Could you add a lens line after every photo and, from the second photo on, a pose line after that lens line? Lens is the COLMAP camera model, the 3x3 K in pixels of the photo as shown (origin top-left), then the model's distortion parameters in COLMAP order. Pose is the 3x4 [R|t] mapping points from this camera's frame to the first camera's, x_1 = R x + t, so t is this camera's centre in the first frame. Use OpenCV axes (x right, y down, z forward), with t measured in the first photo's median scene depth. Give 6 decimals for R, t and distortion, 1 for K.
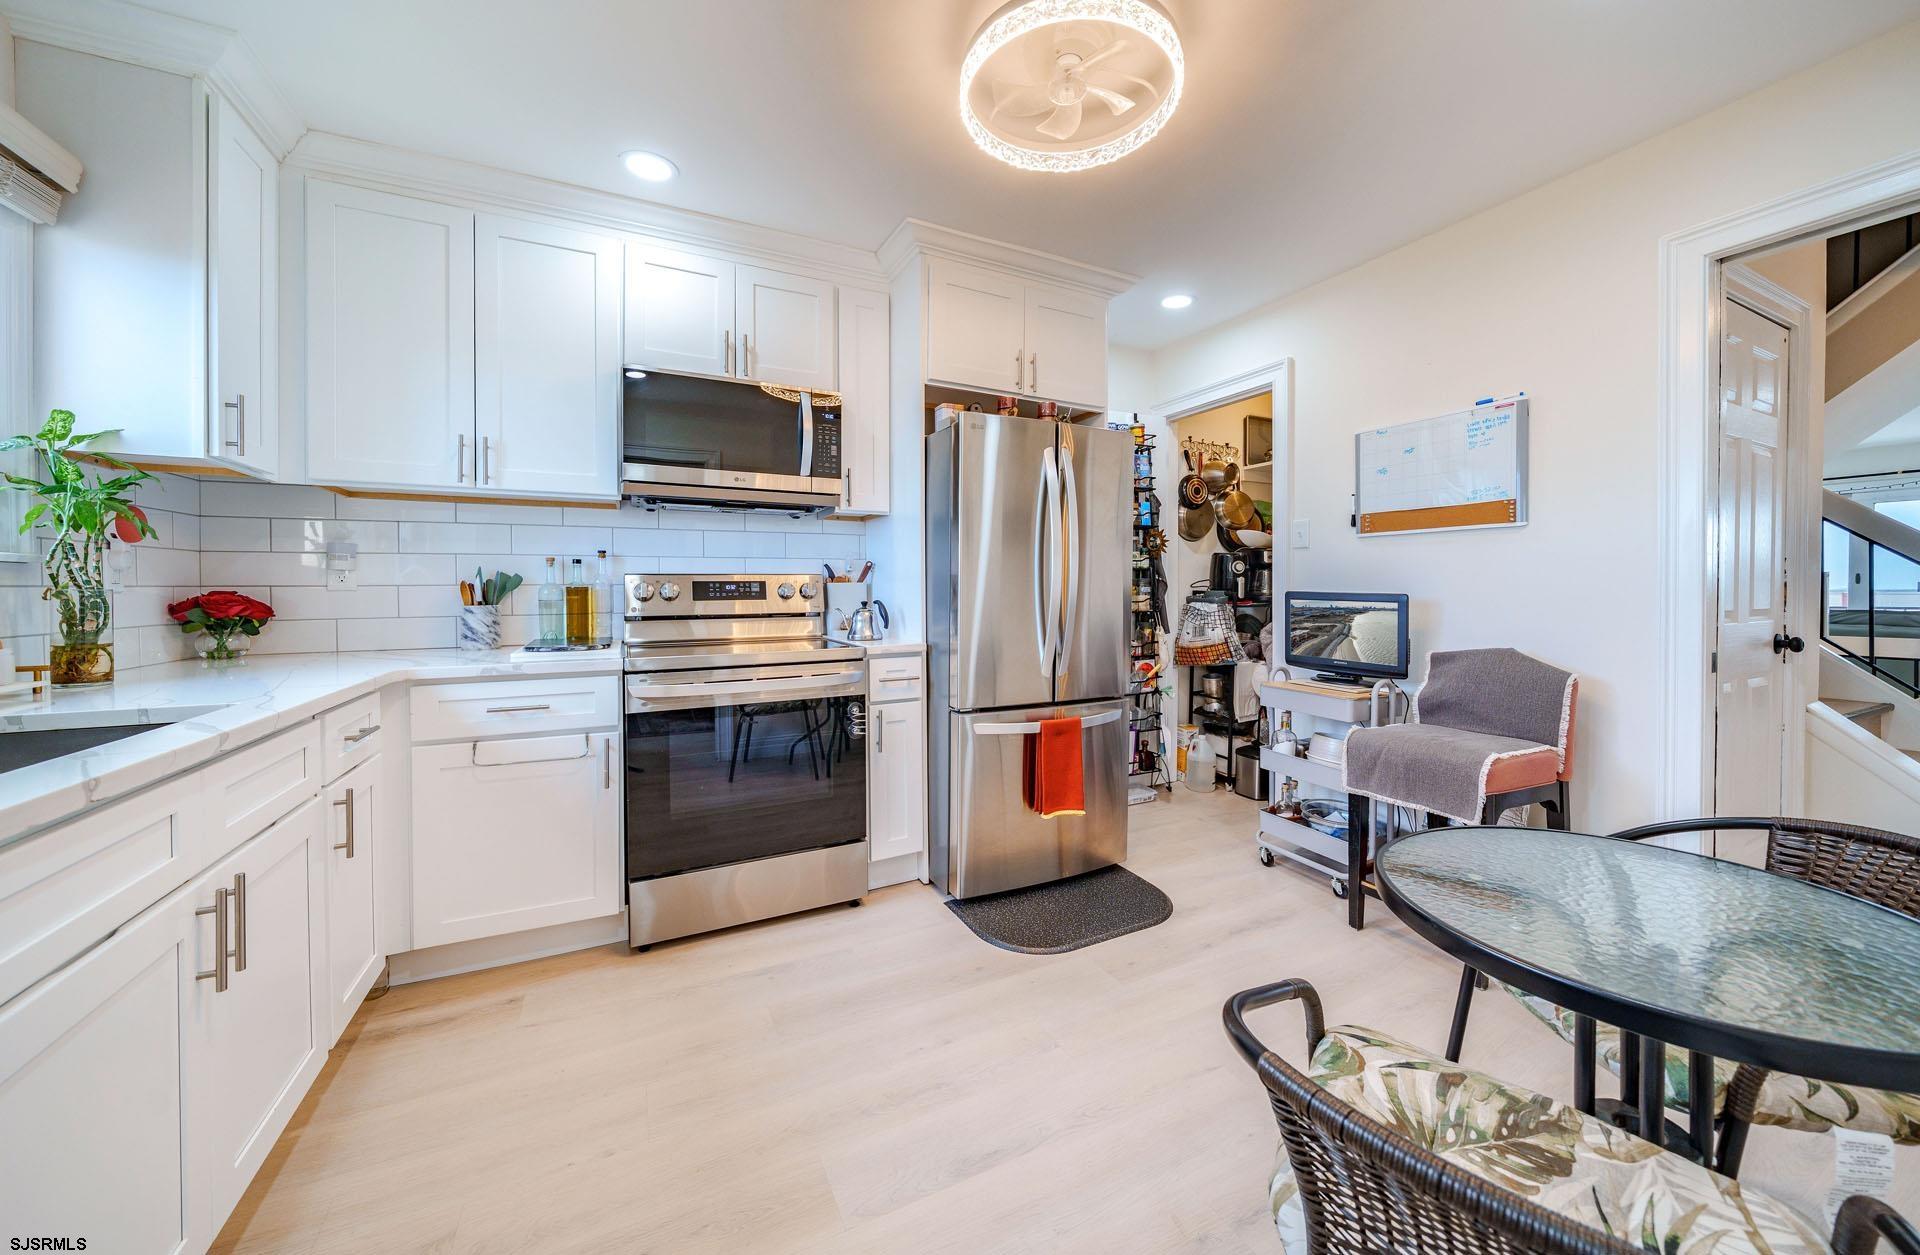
lens RADIAL K [[676.0, 0, 954.5], [0, 676.0, 594.7], [0, 0, 1]] dist [-0.000138, -0.000058]
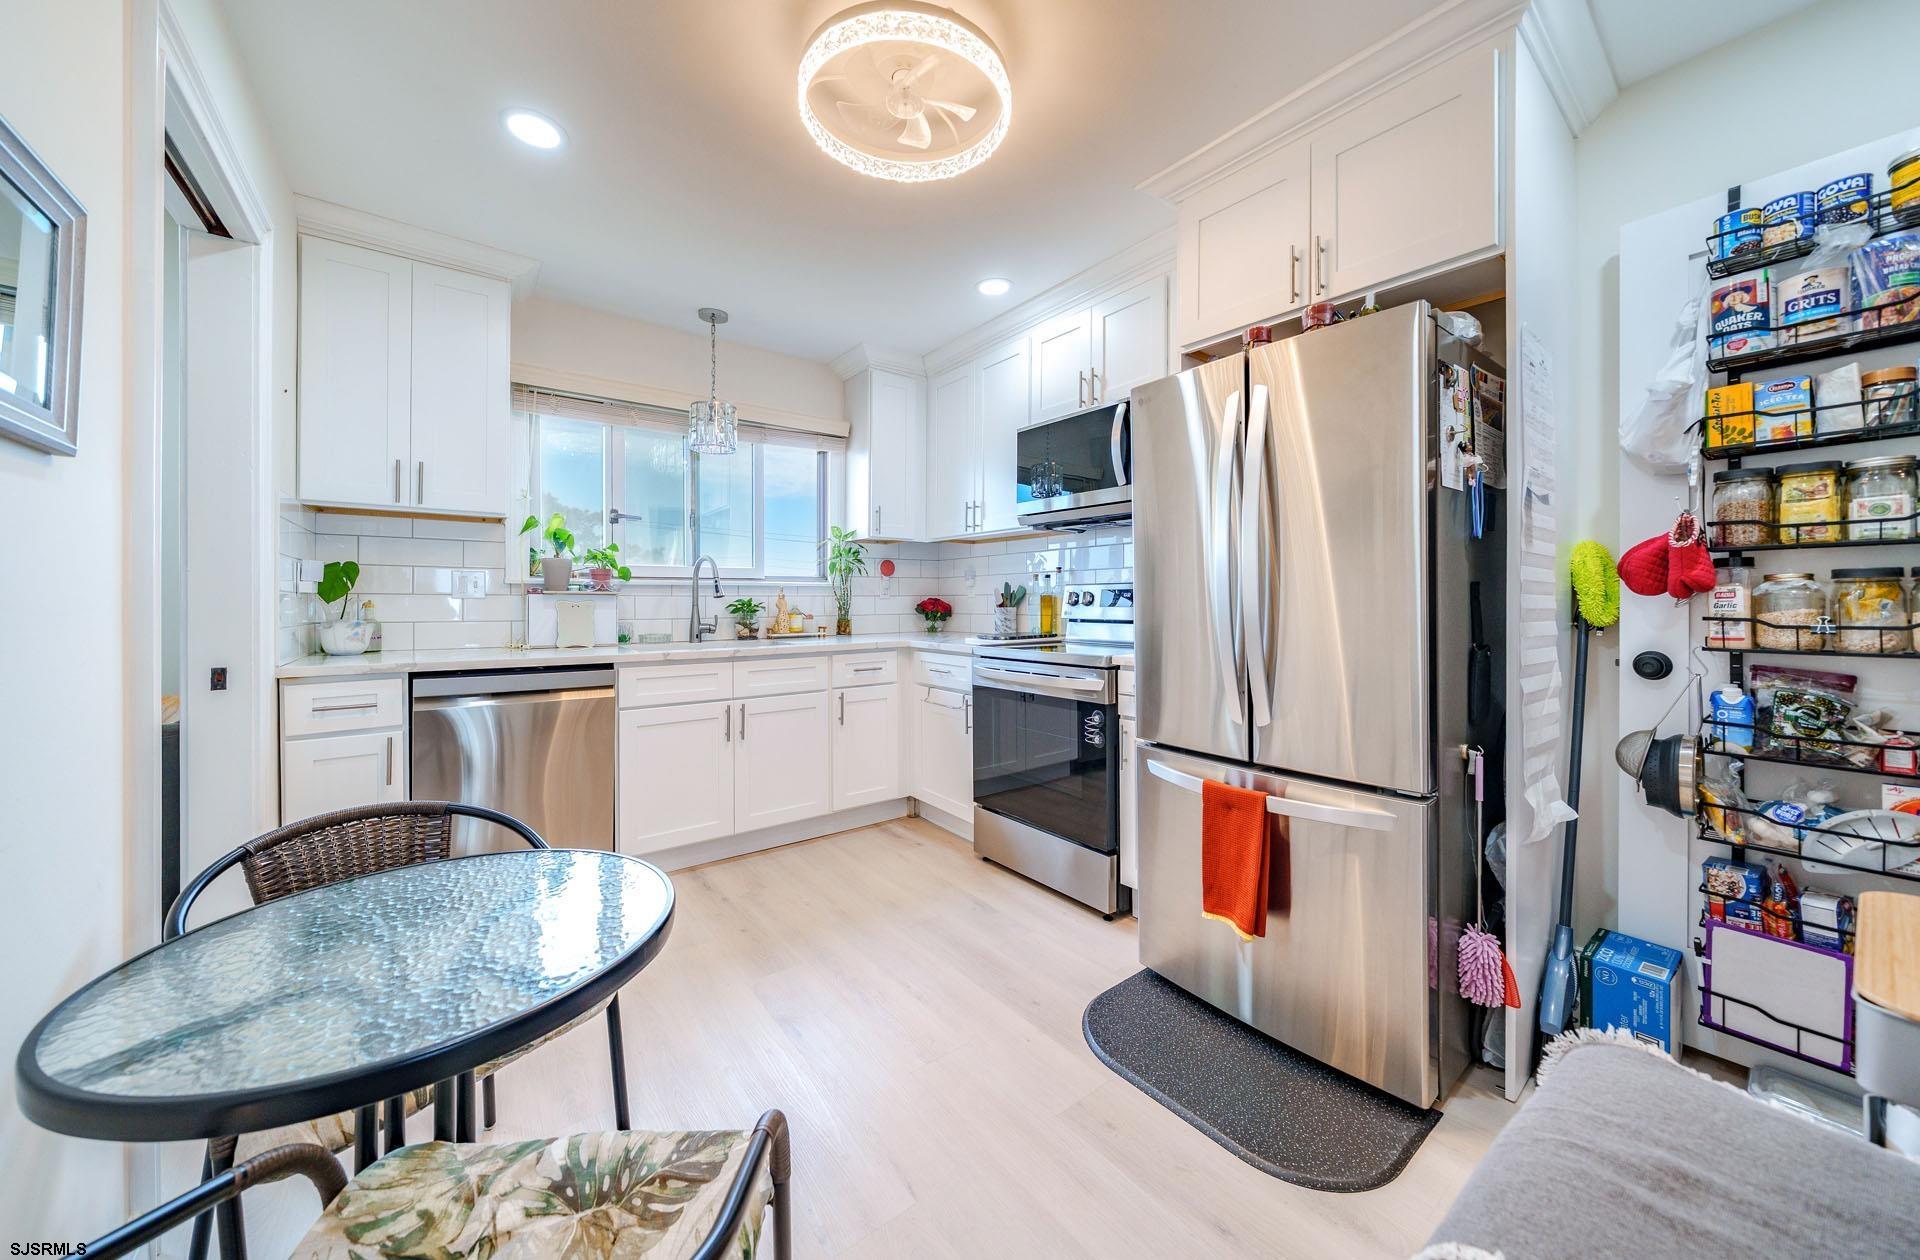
lens RADIAL K [[661.3, 0, 919.1], [0, 661.3, 602.6], [0, 0, 1]] dist [-0.002154, -0.000029]
pose [[0.168602, 0.005017, -0.985671, 0.833299], [-0.009006, 0.999953, 0.003549, -0.000446], [0.985643, 0.008279, 0.168639, 0.630530]]
